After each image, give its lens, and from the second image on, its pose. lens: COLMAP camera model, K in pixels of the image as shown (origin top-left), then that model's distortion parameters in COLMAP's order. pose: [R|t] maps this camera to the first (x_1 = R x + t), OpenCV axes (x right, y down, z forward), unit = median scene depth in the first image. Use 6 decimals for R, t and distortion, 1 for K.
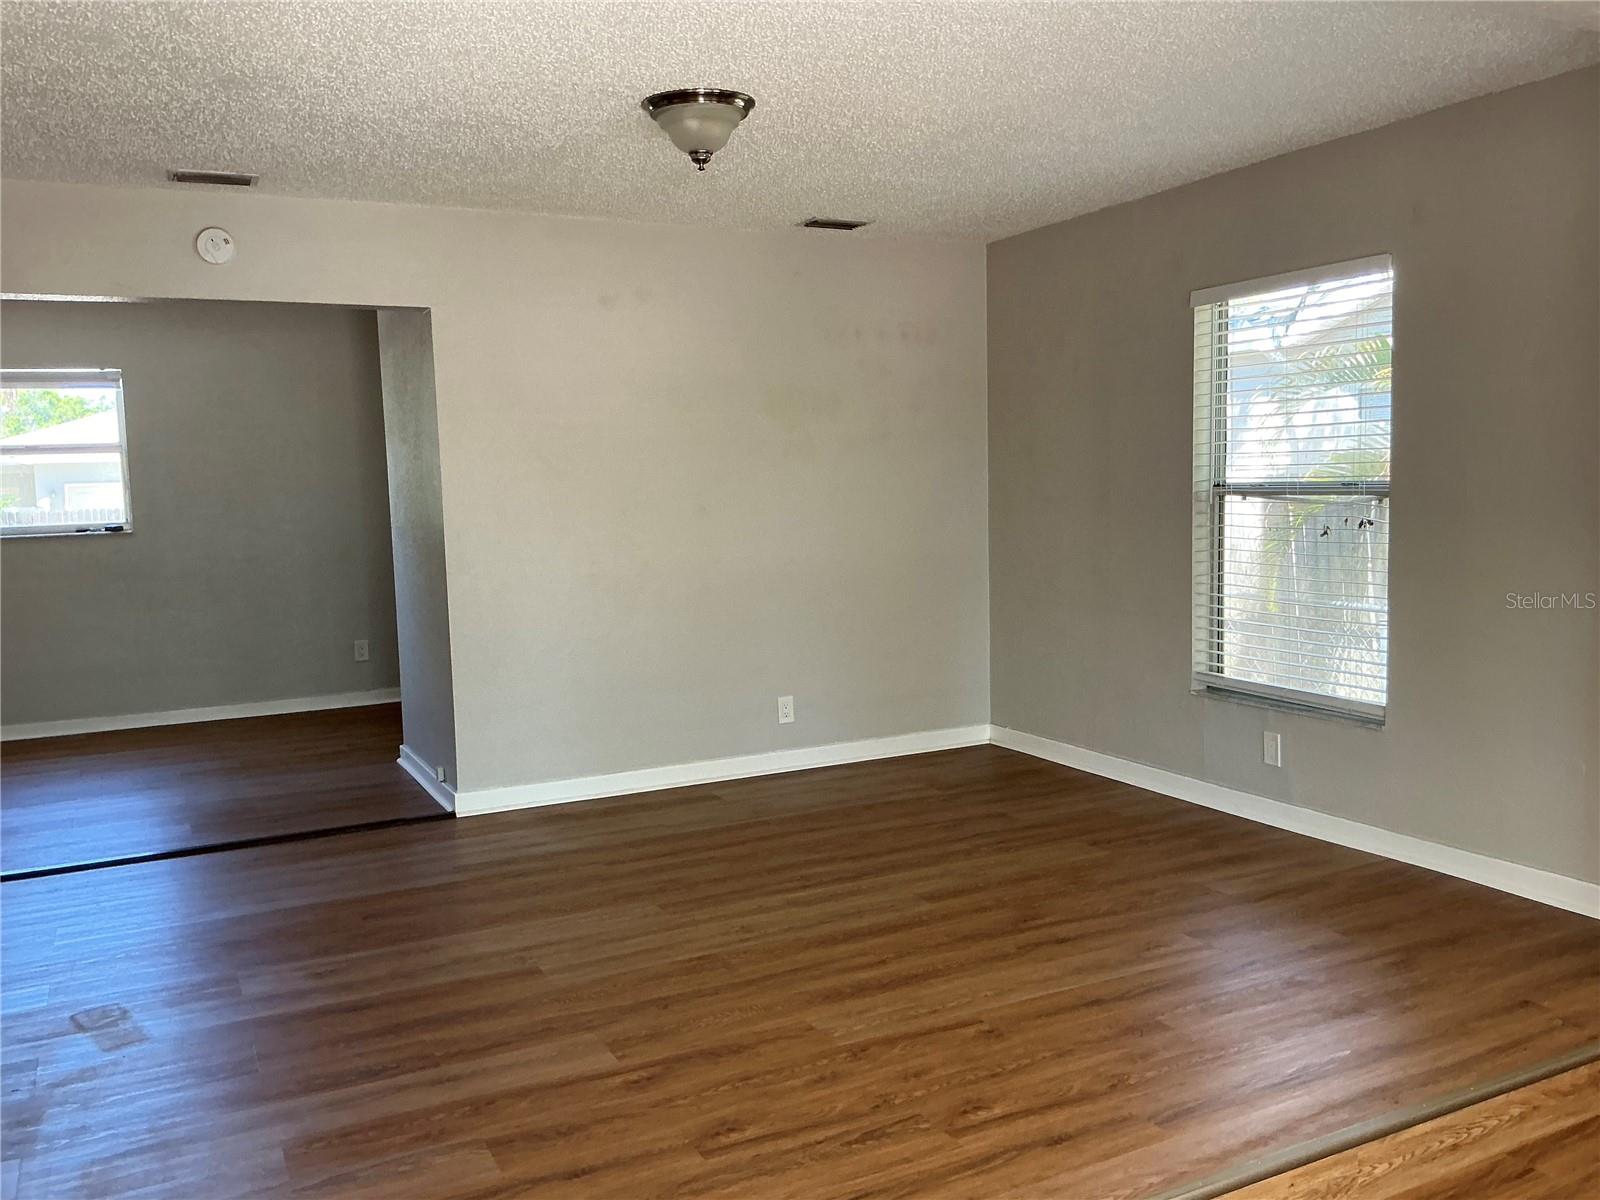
lens RADIAL K [[1323.1, 0, 788.7], [0, 1323.1, 599.4], [0, 0, 1]] dist [0.056654, -0.123613]
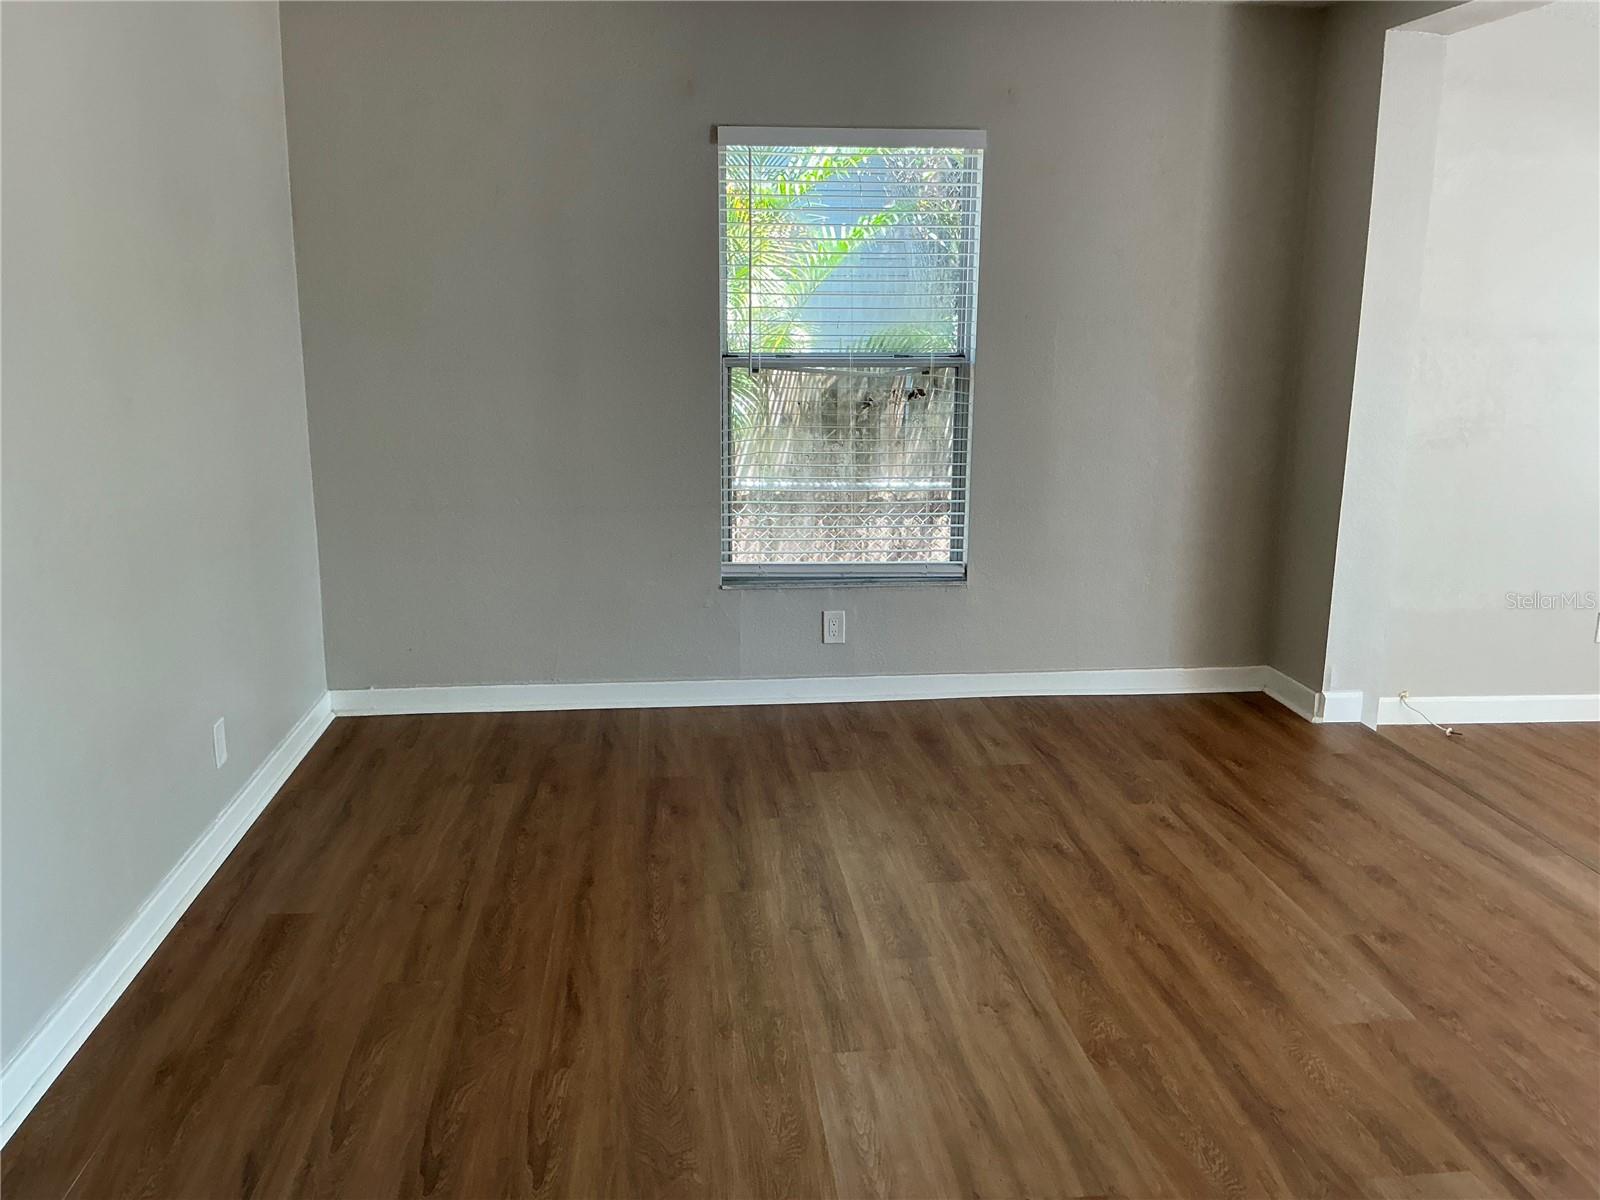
lens RADIAL K [[1323.1, 0, 802.3], [0, 1323.1, 602.2], [0, 0, 1]] dist [0.056654, -0.123613]
pose [[0.341426, -0.180744, 0.922367, -0.575976], [0.070813, 0.983494, 0.166510, -0.074478], [-0.937237, 0.008465, 0.348589, 0.714023]]
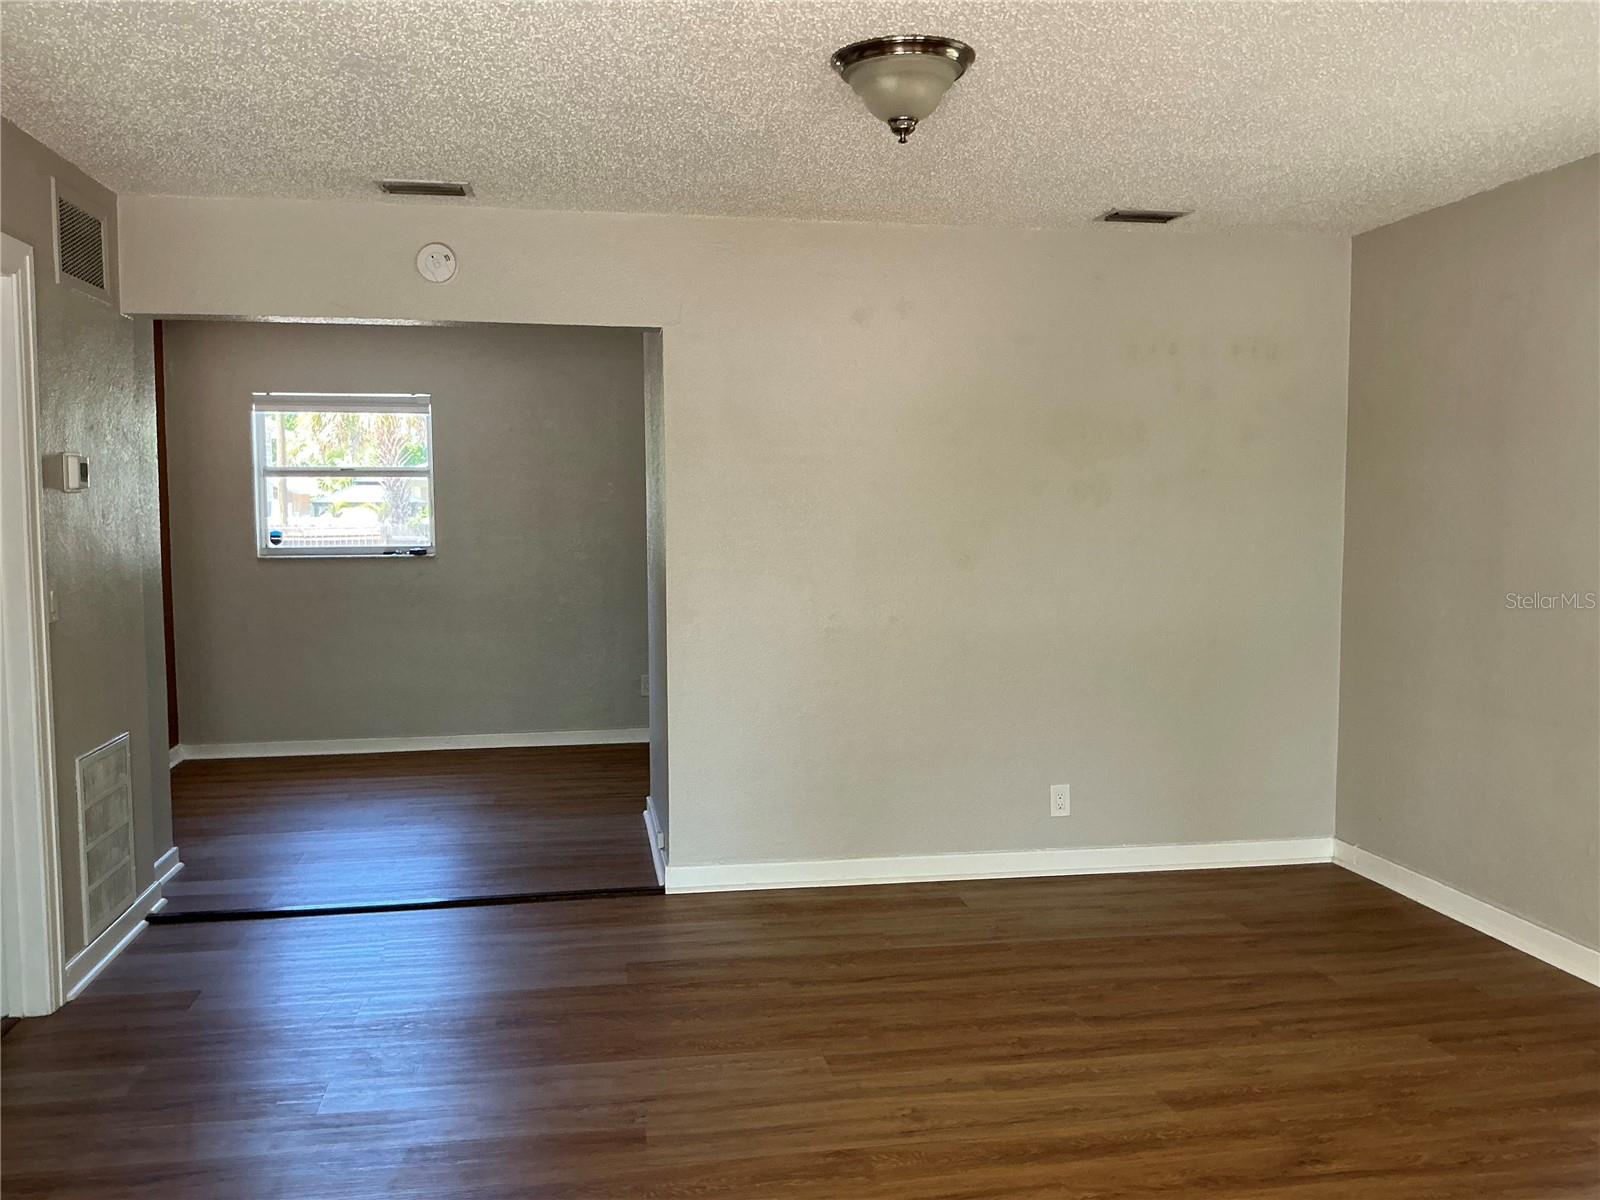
lens RADIAL K [[1323.1, 0, 784.4], [0, 1323.1, 594.4], [0, 0, 1]] dist [0.056654, -0.123613]
pose [[0.955149, 0.043998, -0.292839, 0.091189], [-0.050388, 0.998627, -0.014311, -0.032932], [0.291808, 0.028425, 0.956055, 0.192296]]
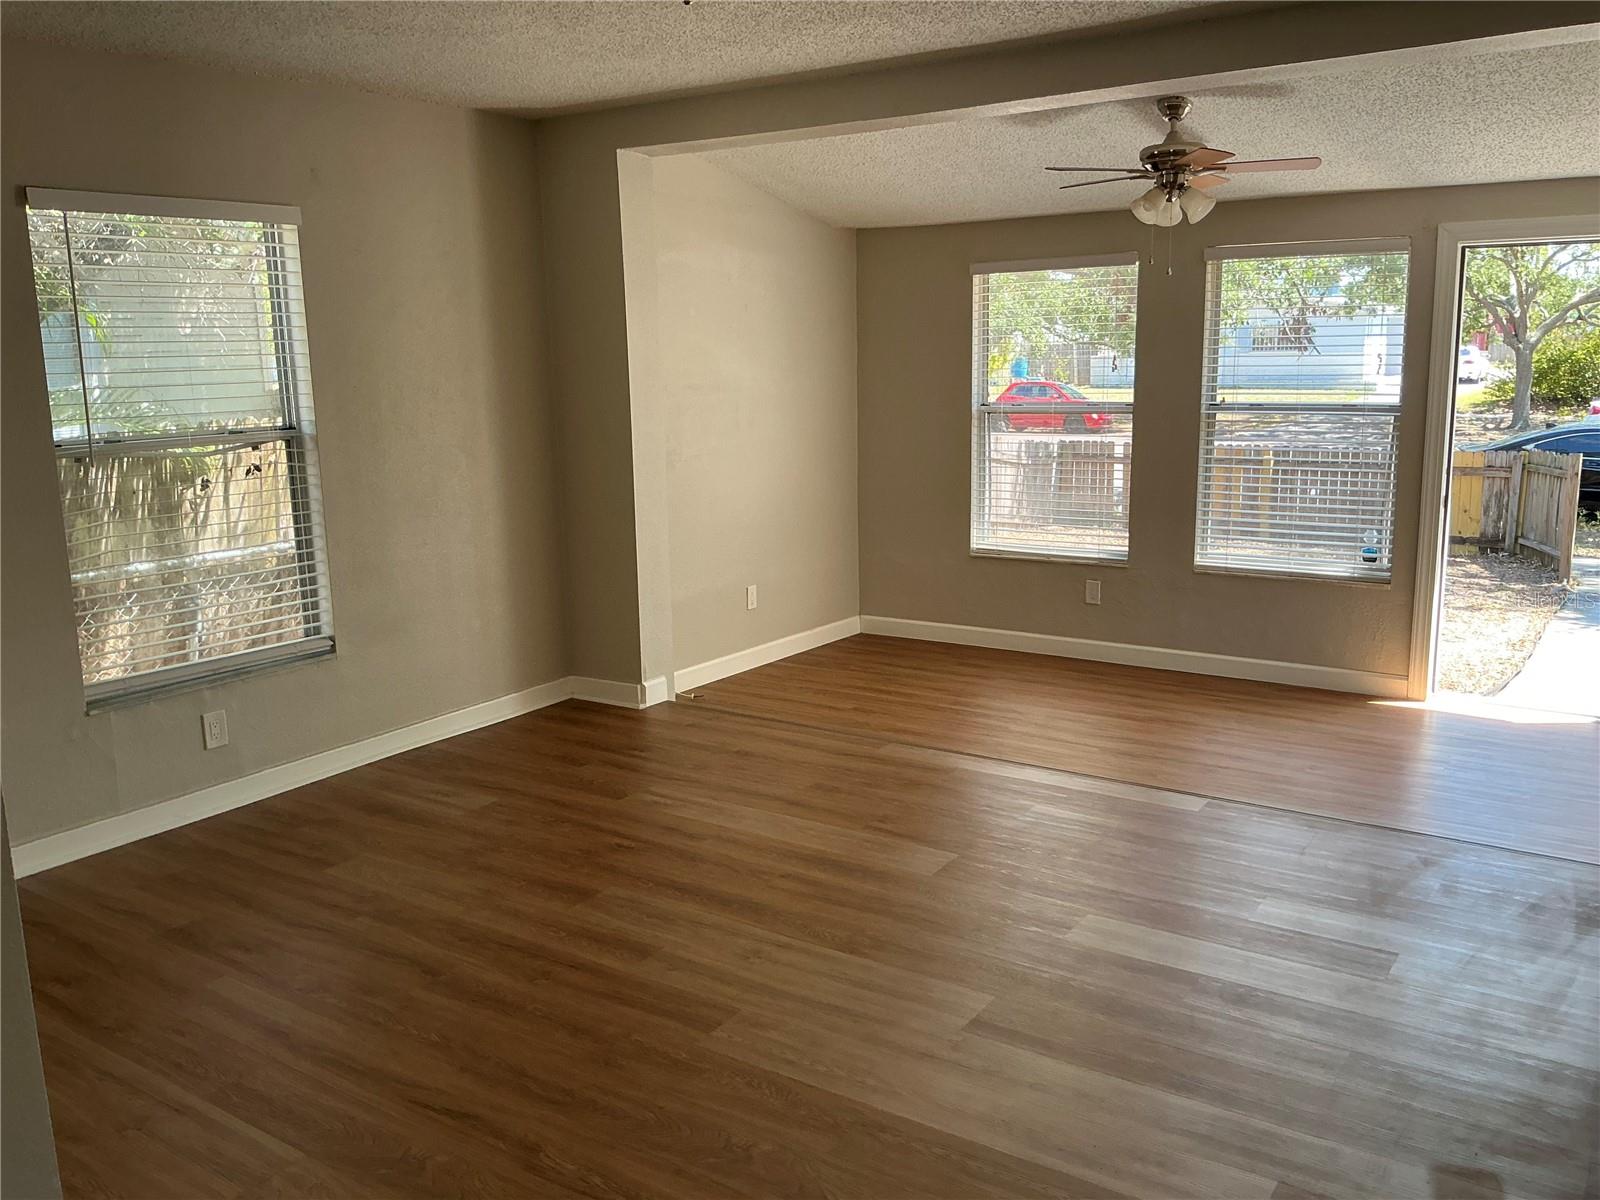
lens RADIAL K [[1323.1, 0, 808.2], [0, 1323.1, 601.7], [0, 0, 1]] dist [0.056654, -0.123613]
pose [[-0.496428, -0.130611, 0.858196, -0.633522], [0.111954, 0.970727, 0.212497, -0.125310], [-0.860829, 0.201568, -0.467273, 1.113620]]
